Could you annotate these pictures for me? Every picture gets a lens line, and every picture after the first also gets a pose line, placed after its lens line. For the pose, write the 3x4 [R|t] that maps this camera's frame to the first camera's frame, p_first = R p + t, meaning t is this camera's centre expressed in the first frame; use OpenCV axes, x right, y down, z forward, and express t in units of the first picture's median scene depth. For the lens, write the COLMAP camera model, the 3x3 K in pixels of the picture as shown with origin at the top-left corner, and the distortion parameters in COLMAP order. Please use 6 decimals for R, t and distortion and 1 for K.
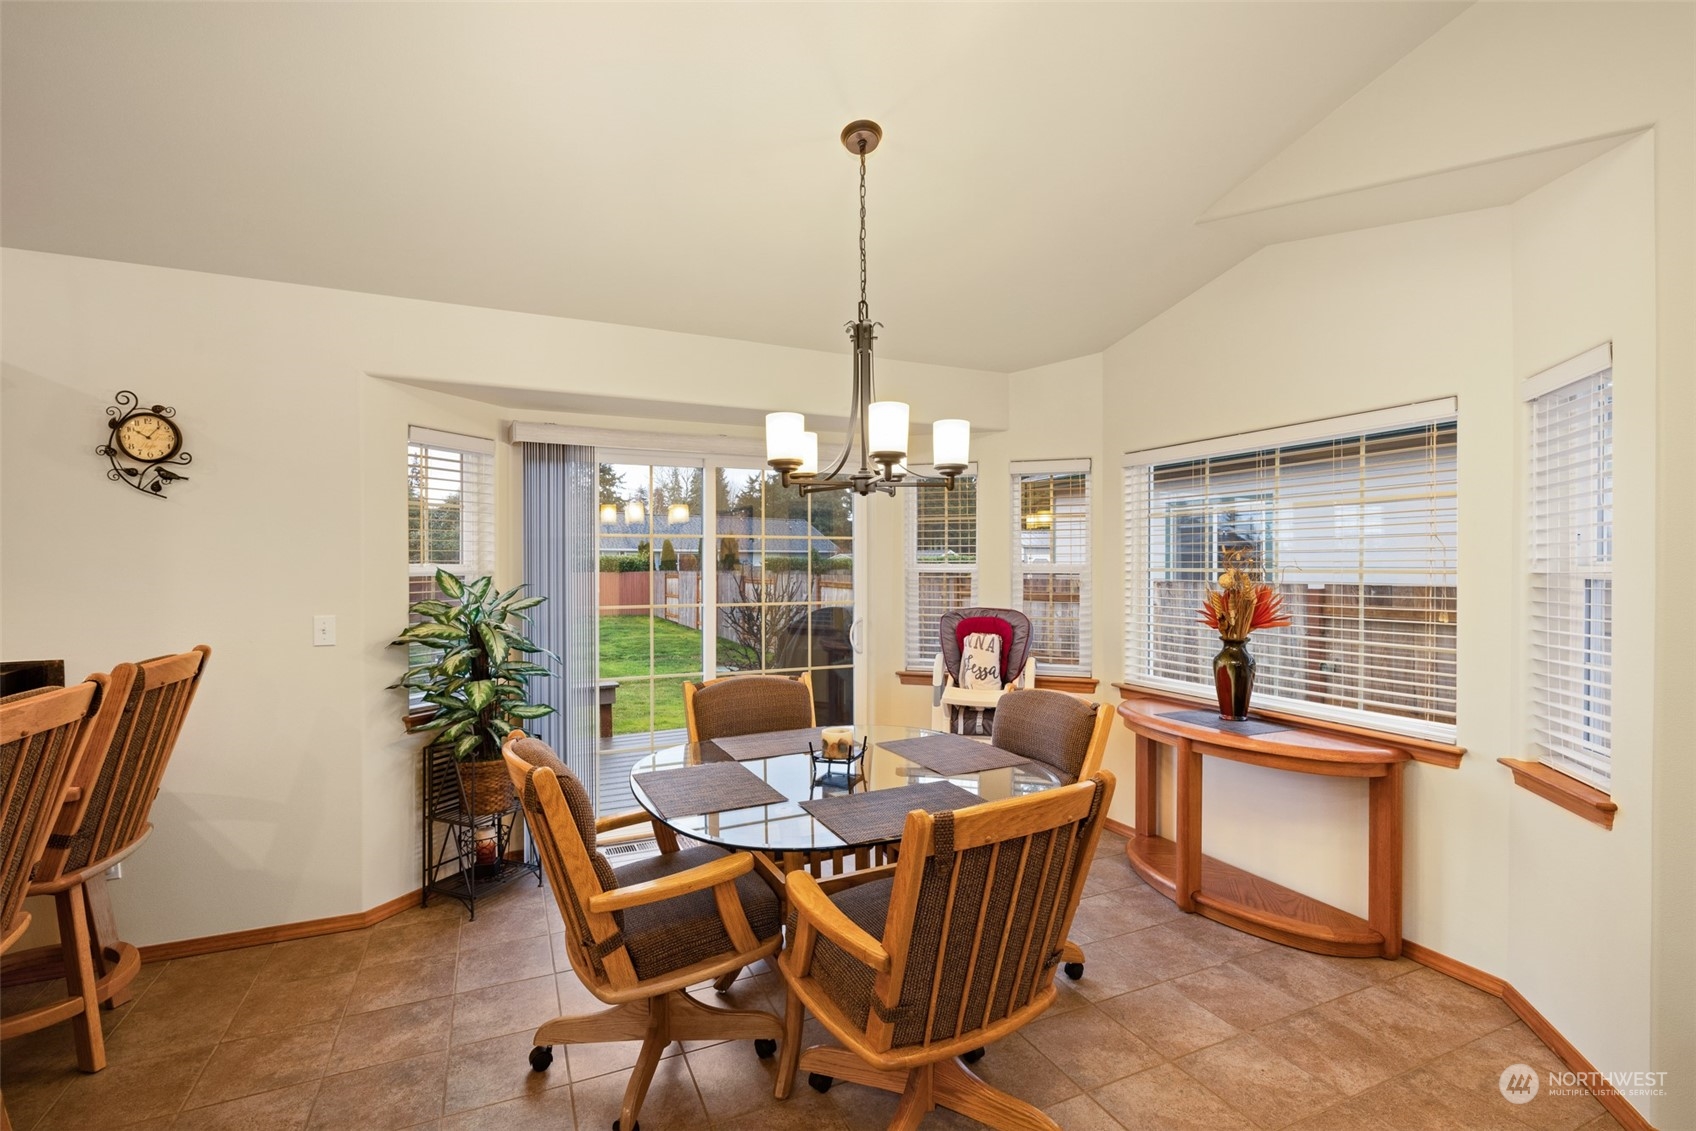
lens RADIAL K [[759.4, 0, 847.4], [0, 759.4, 562.1], [0, 0, 1]] dist [-0.002858, 0.000307]
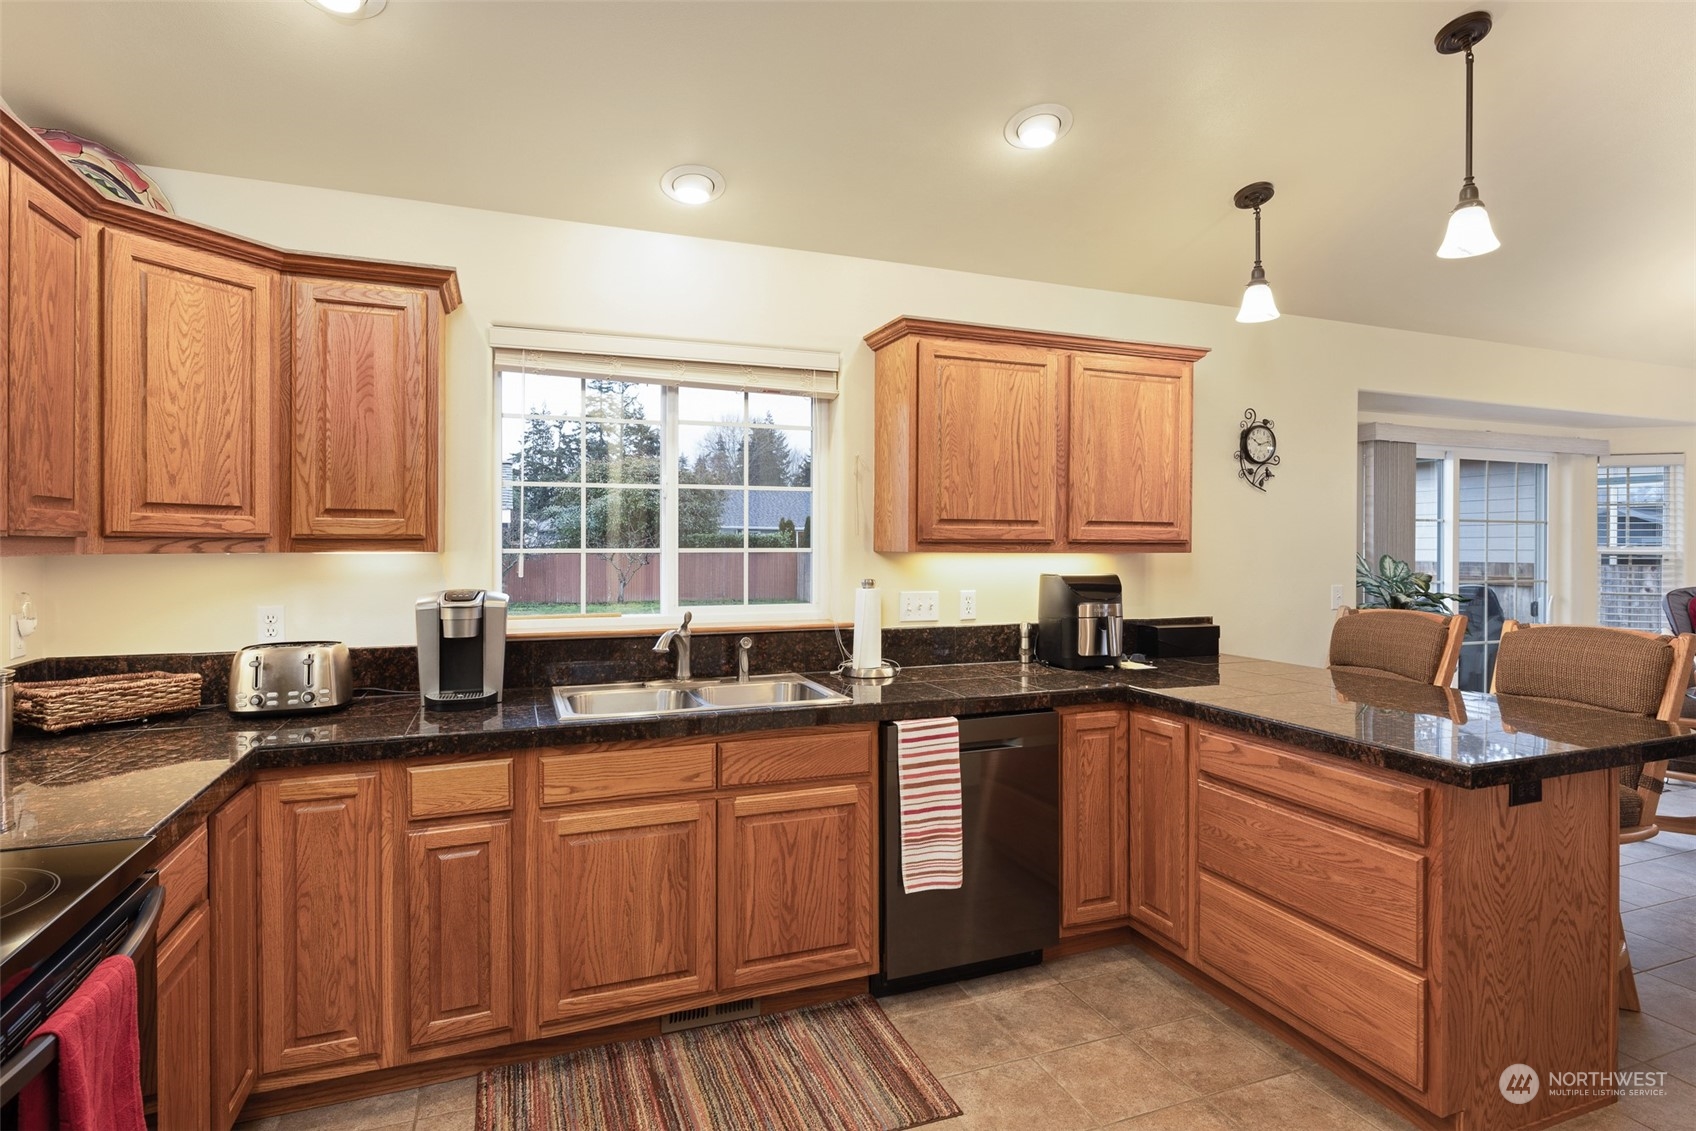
lens RADIAL K [[874.4, 0, 850.1], [0, 874.4, 545.0], [0, 0, 1]] dist [-0.000813, -0.000186]
pose [[0.997823, 0.008063, -0.065450, -1.288744], [-0.007744, 0.999957, 0.005124, 0.003055], [0.065489, -0.004606, 0.997843, -0.447068]]
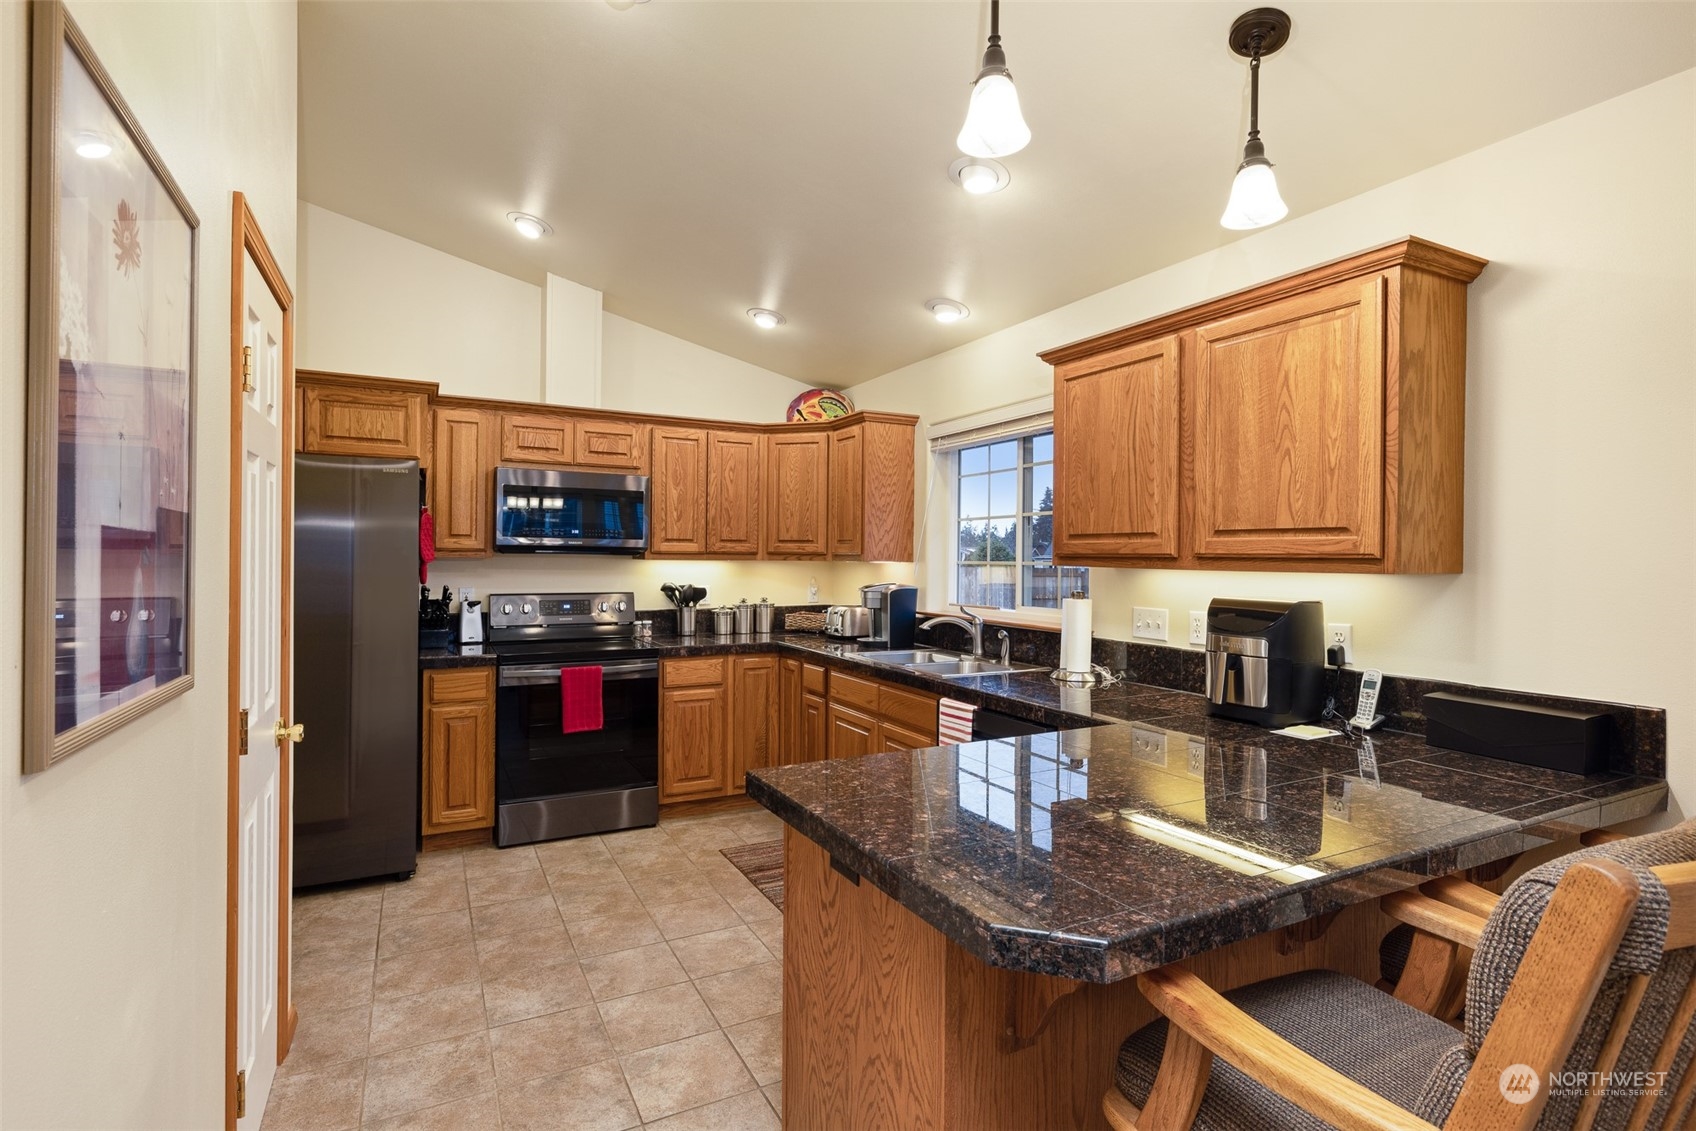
lens RADIAL K [[813.6, 0, 856.3], [0, 813.6, 559.9], [0, 0, 1]] dist [-0.002082, -0.000007]
pose [[0.061013, 0.009769, -0.998089, -0.322794], [-0.006228, 0.999936, 0.009407, 0.000736], [0.998118, 0.005642, 0.061070, 0.223858]]
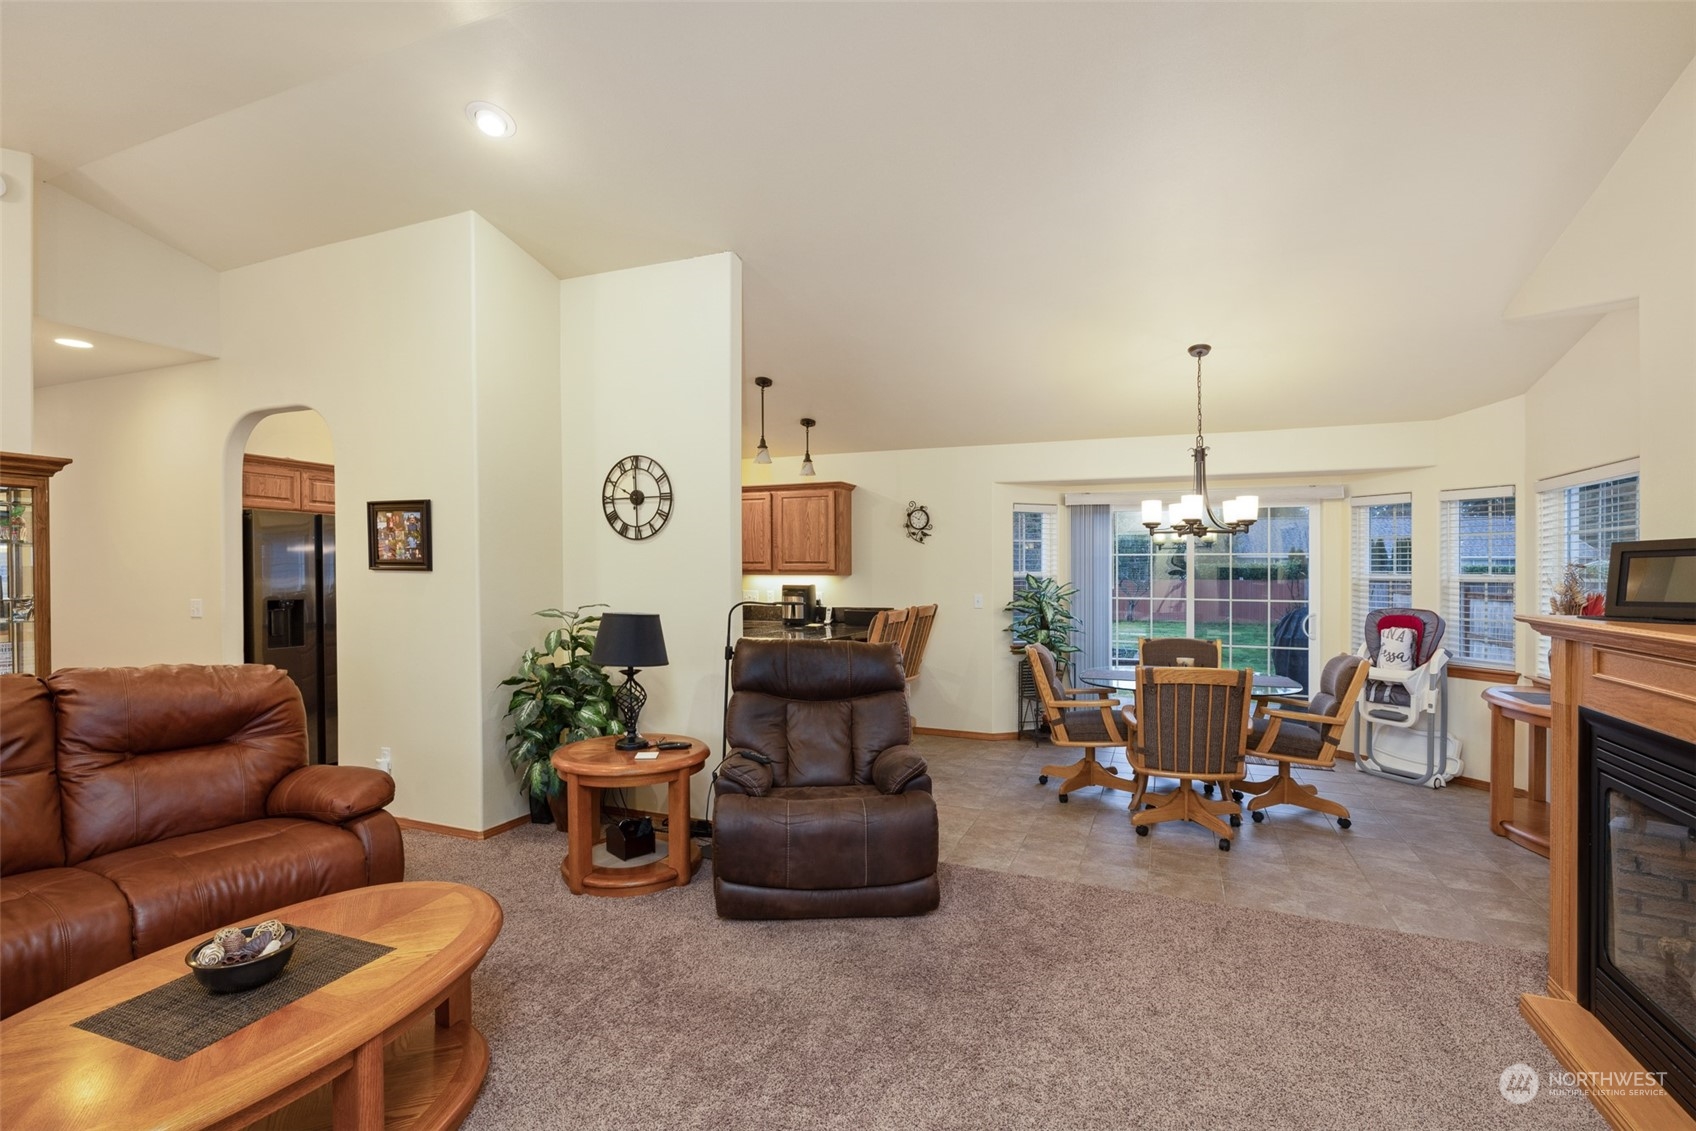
lens RADIAL K [[759.4, 0, 847.4], [0, 759.4, 562.1], [0, 0, 1]] dist [-0.002858, 0.000307]
pose [[0.679836, -0.002347, -0.733360, 0.615663], [-0.002630, 0.999981, -0.005638, -0.009564], [0.733359, 0.005761, 0.679817, -0.715864]]
